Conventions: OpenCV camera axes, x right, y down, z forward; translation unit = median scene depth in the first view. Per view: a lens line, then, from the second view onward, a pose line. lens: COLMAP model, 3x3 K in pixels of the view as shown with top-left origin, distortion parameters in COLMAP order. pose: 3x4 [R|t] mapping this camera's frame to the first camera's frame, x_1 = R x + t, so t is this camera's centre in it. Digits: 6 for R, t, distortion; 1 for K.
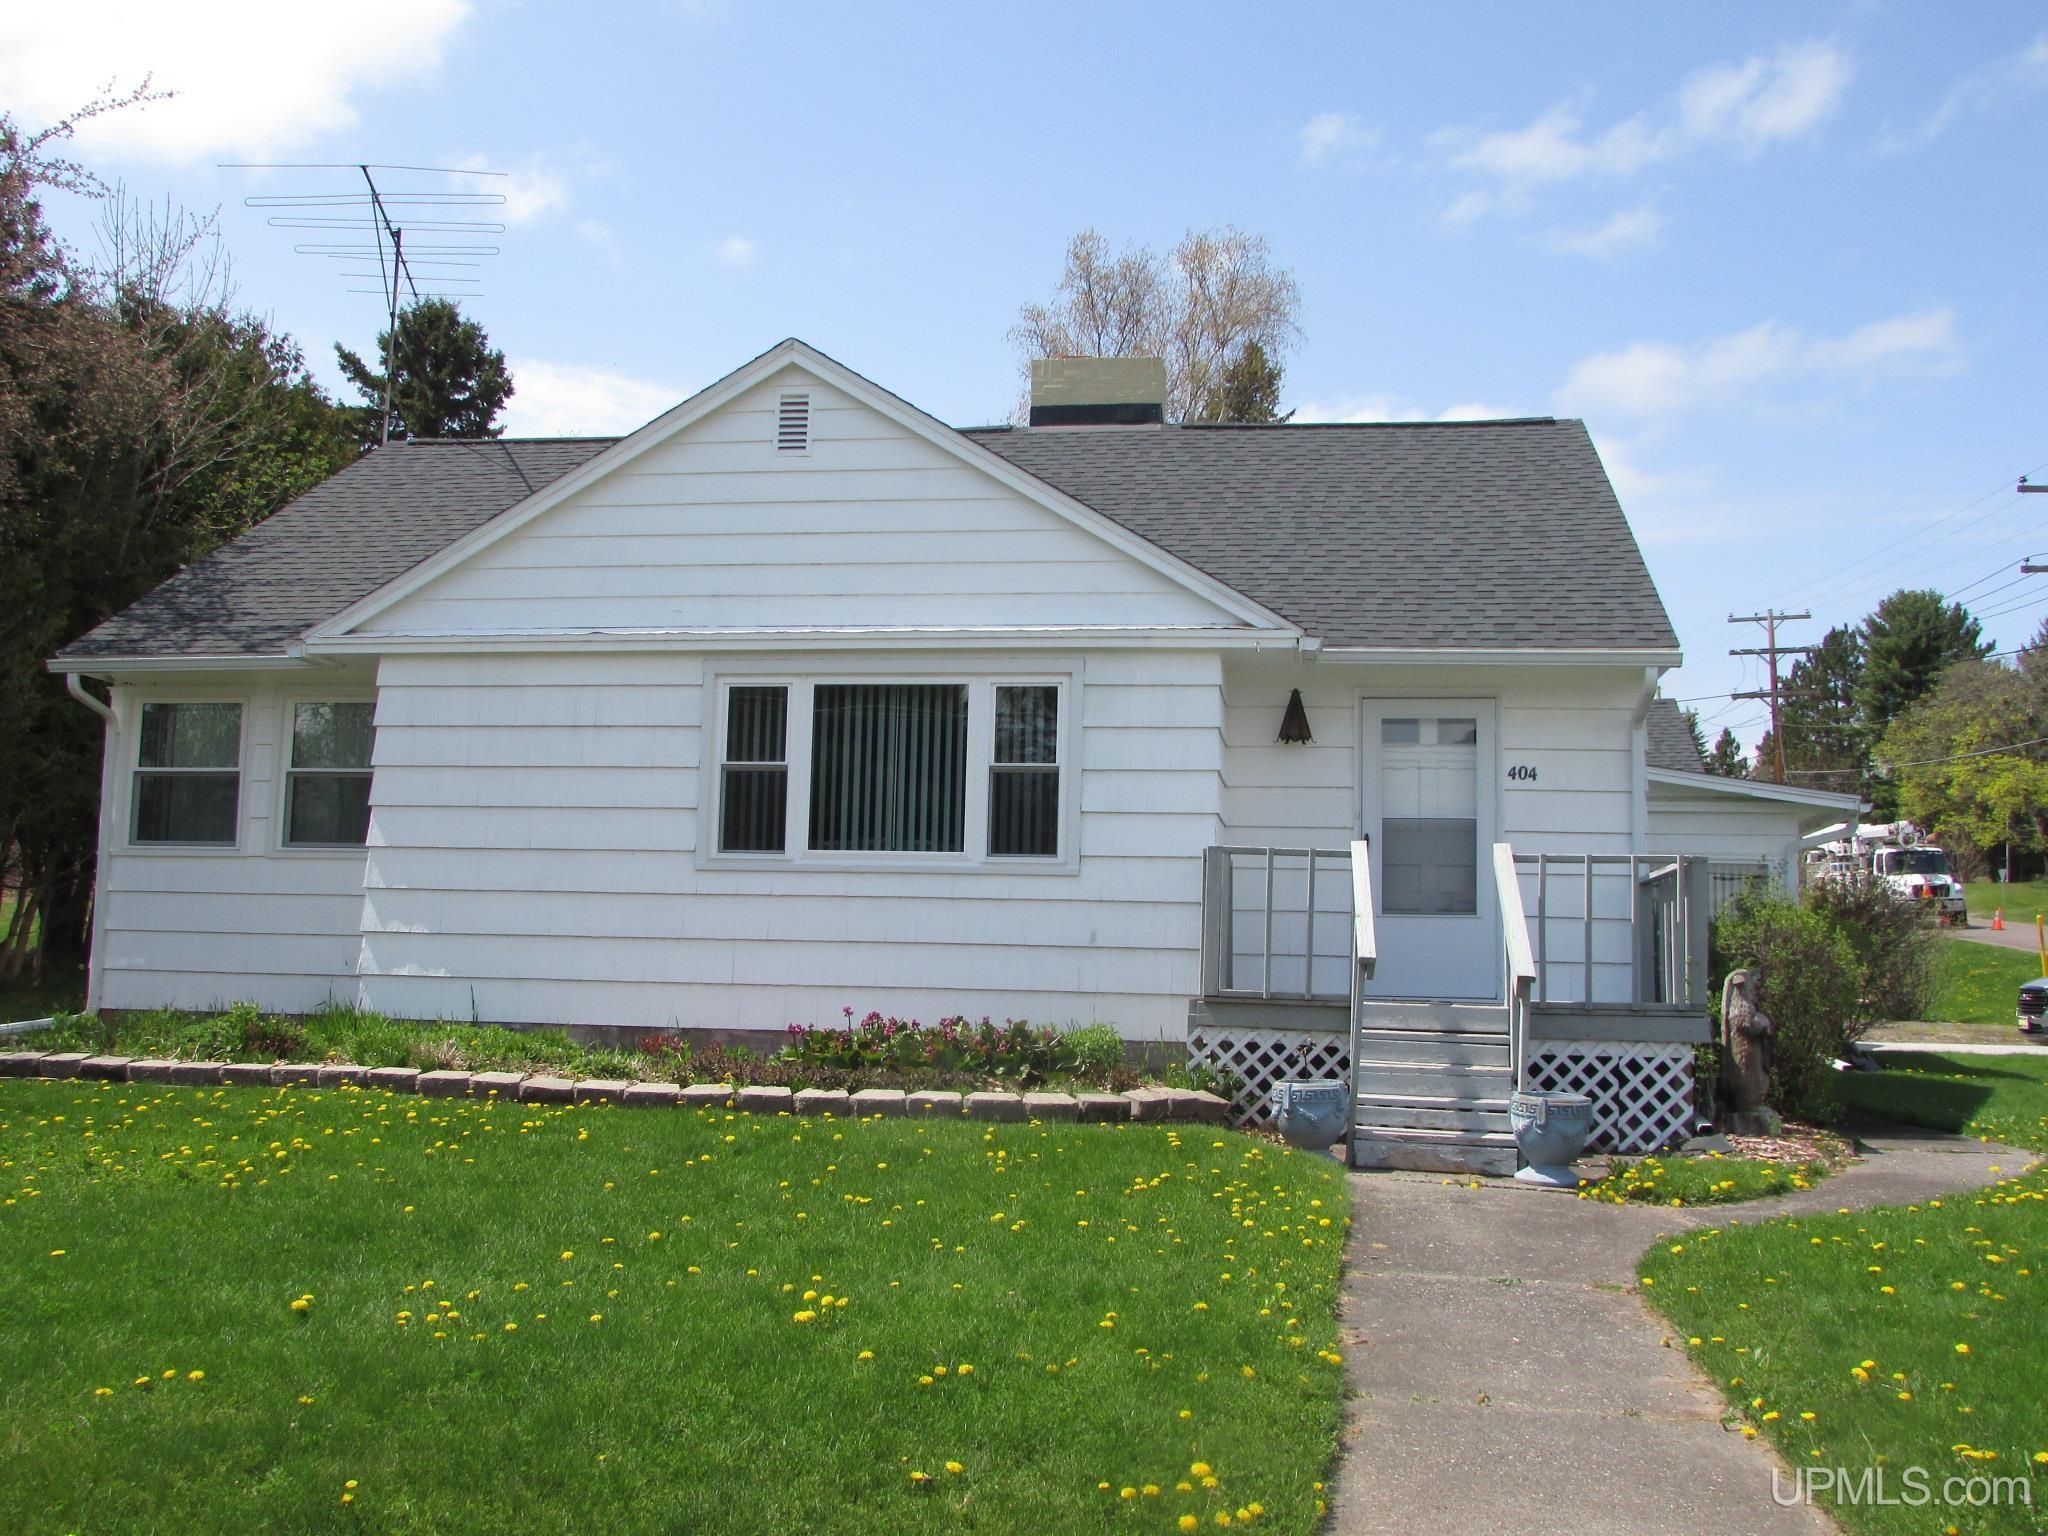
lens RADIAL K [[2019.9, 0, 1020.9], [0, 2019.9, 777.9], [0, 0, 1]] dist [0.002444, 0.000000]
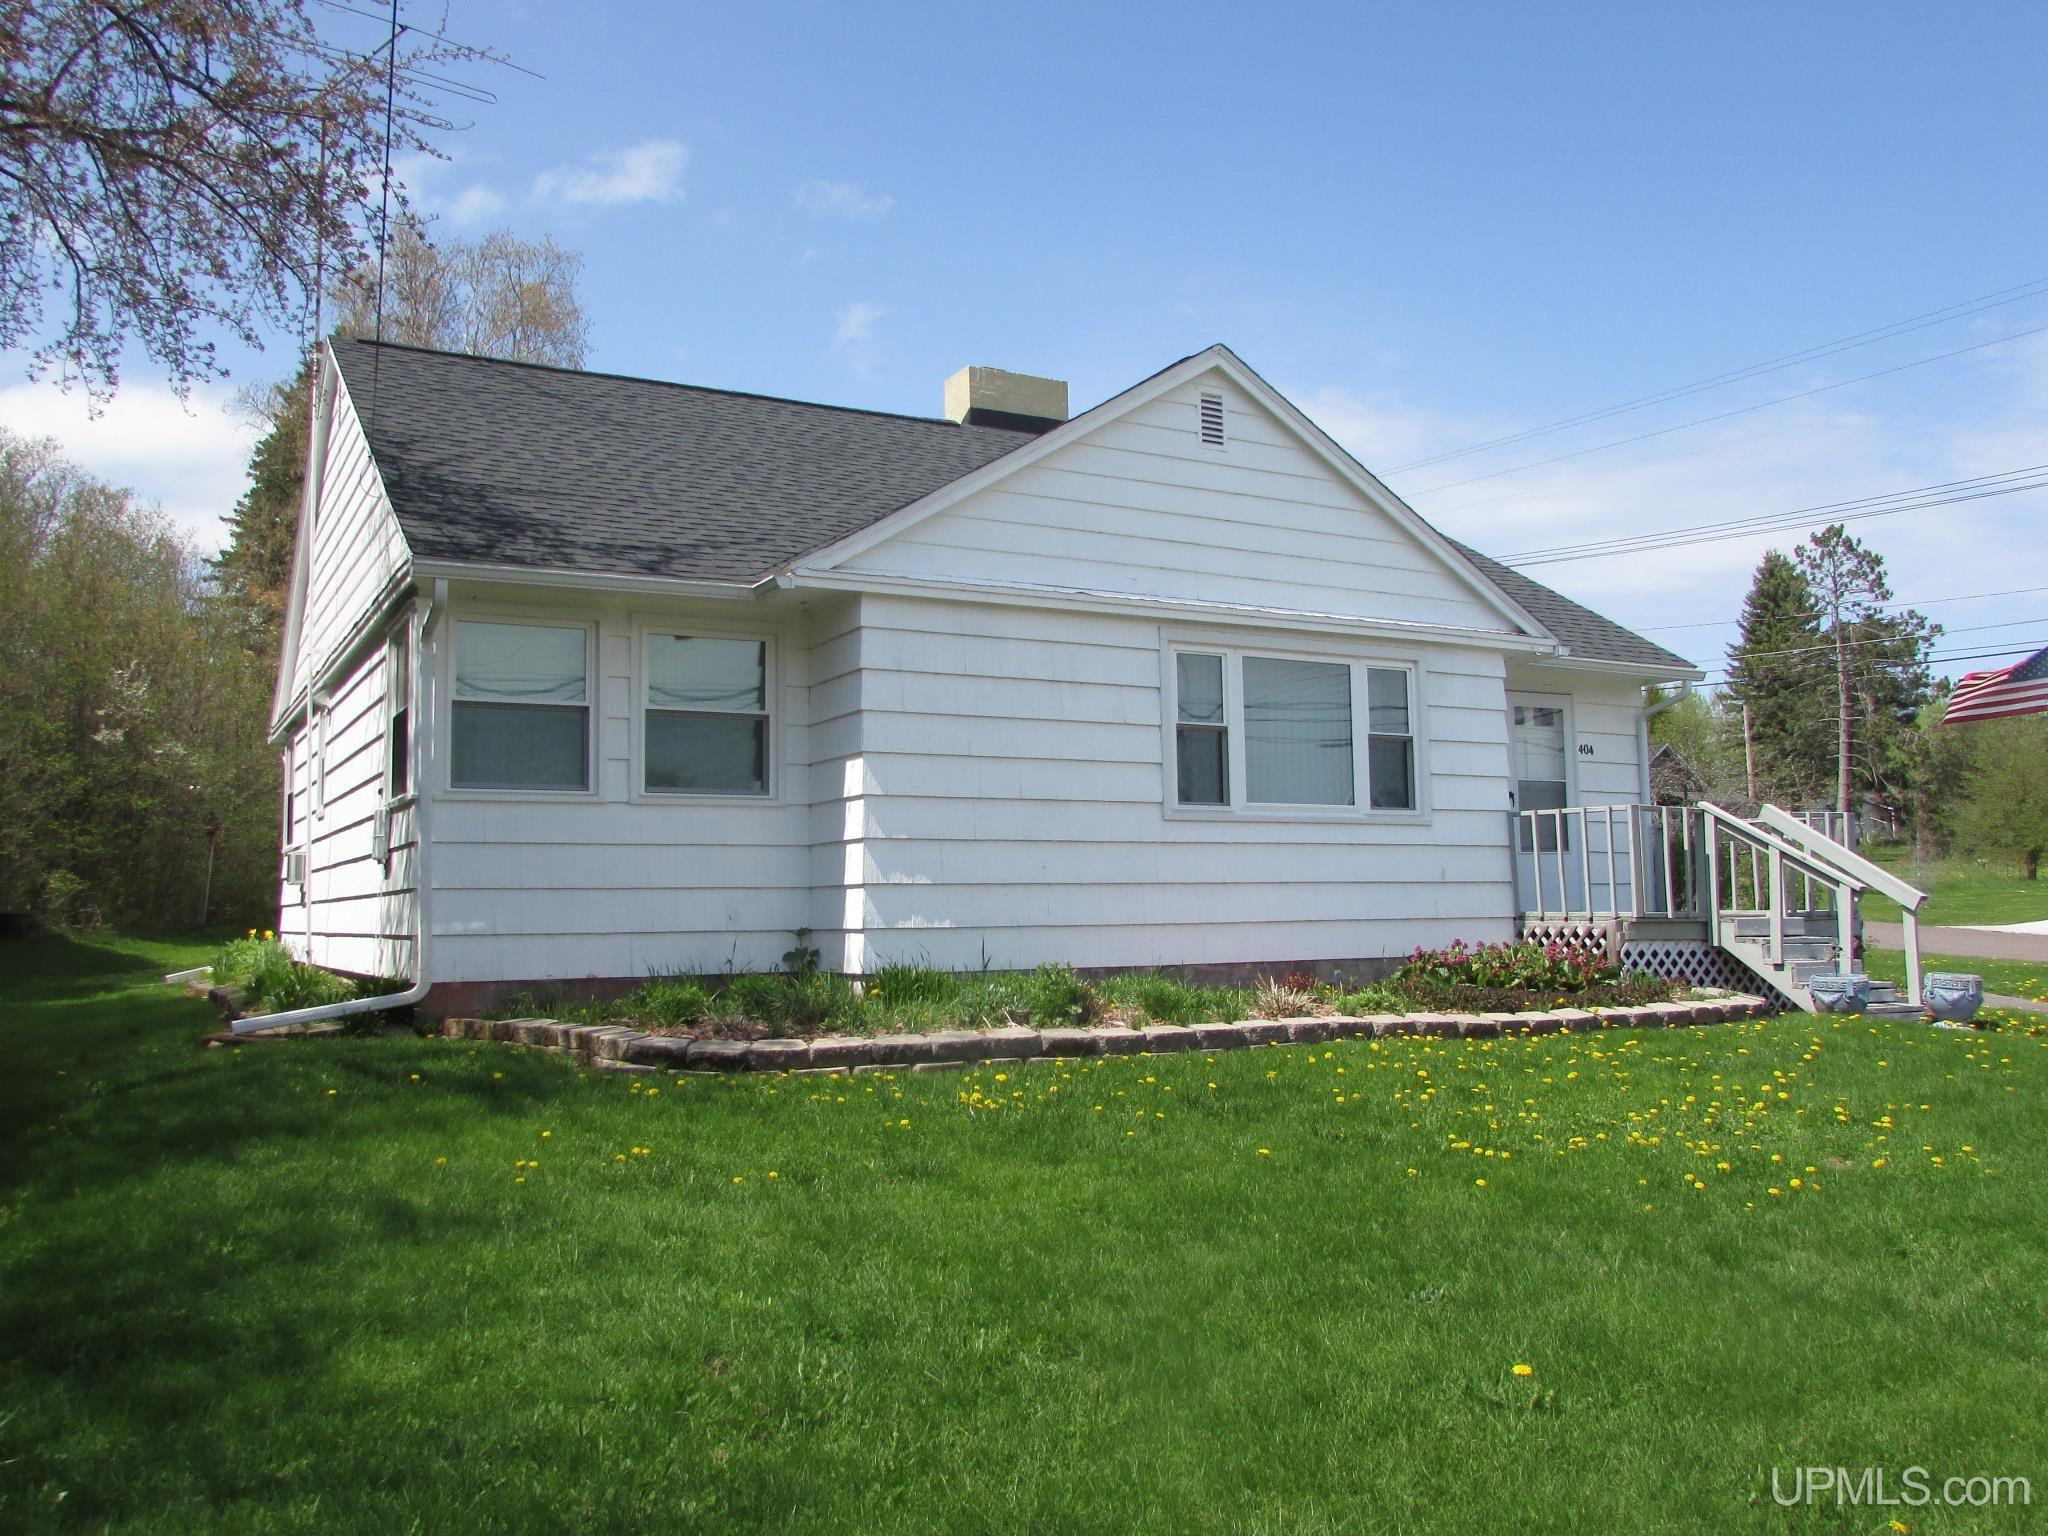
lens RADIAL K [[1581.9, 0, 1030.4], [0, 1581.9, 755.8], [0, 0, 1]] dist [-0.007923, -0.000906]
pose [[0.787000, 0.022531, 0.616542, -0.737065], [-0.036599, 0.999278, 0.010200, 0.004911], [-0.615867, -0.030593, 0.787256, 0.372972]]
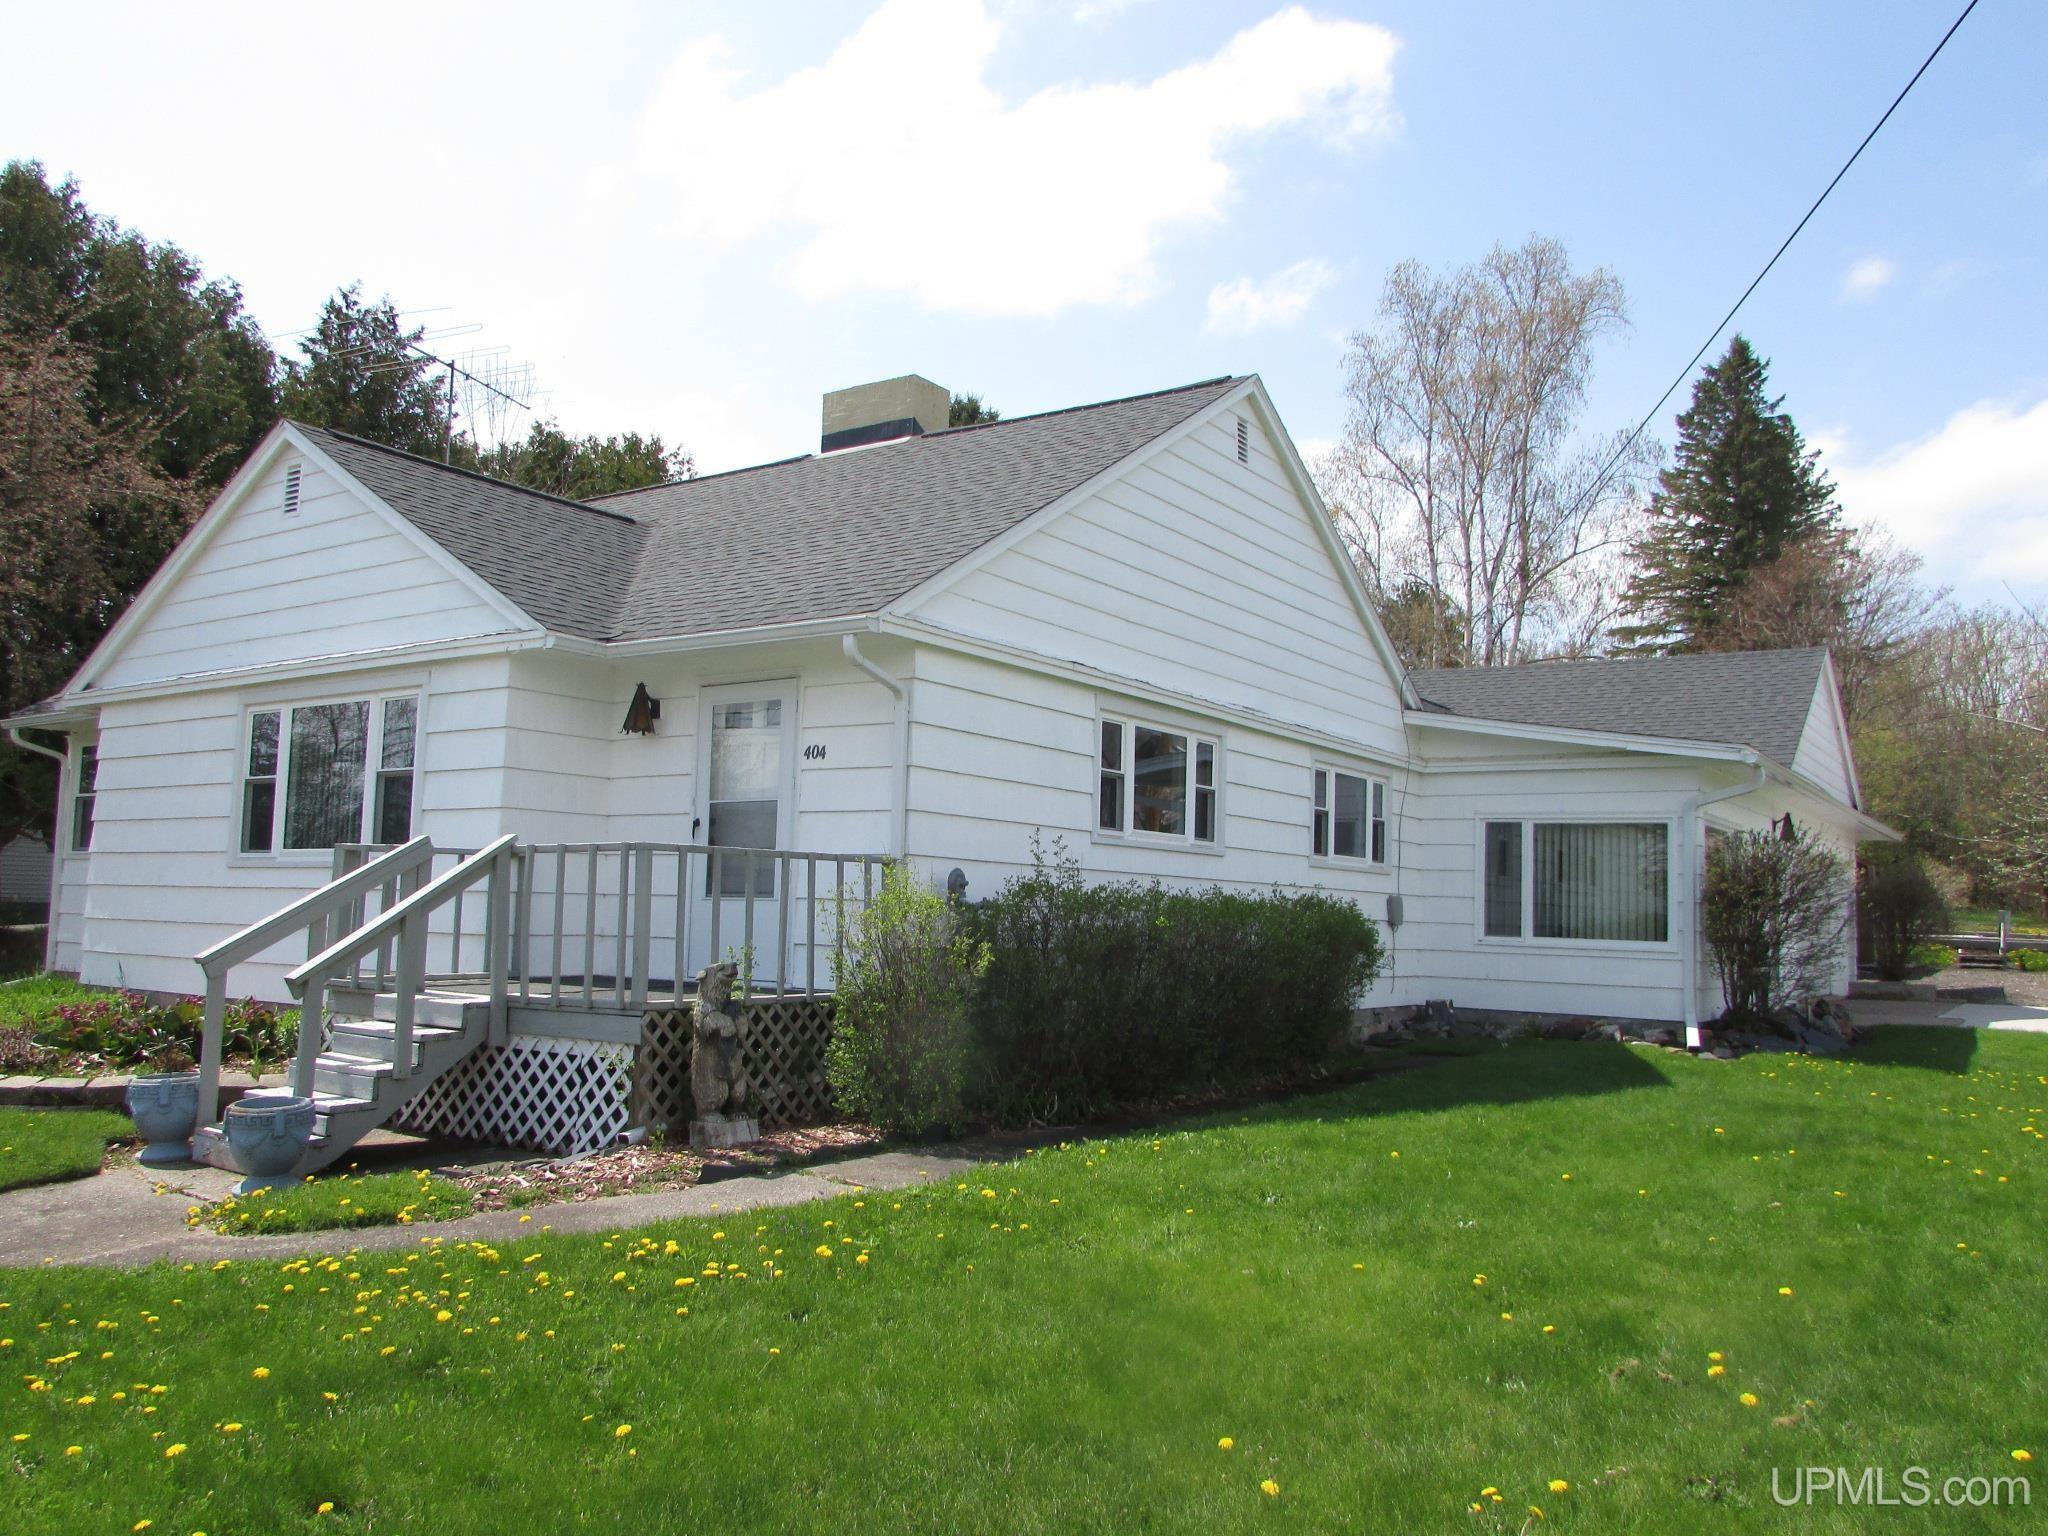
lens RADIAL K [[1593.3, 0, 1015.0], [0, 1593.3, 777.8], [0, 0, 1]] dist [-0.040165, 0.012933]
pose [[0.897910, -0.043874, -0.437988, 0.678315], [0.049663, 0.998764, 0.001765, 0.013707], [0.437369, -0.023337, 0.898979, 0.350893]]
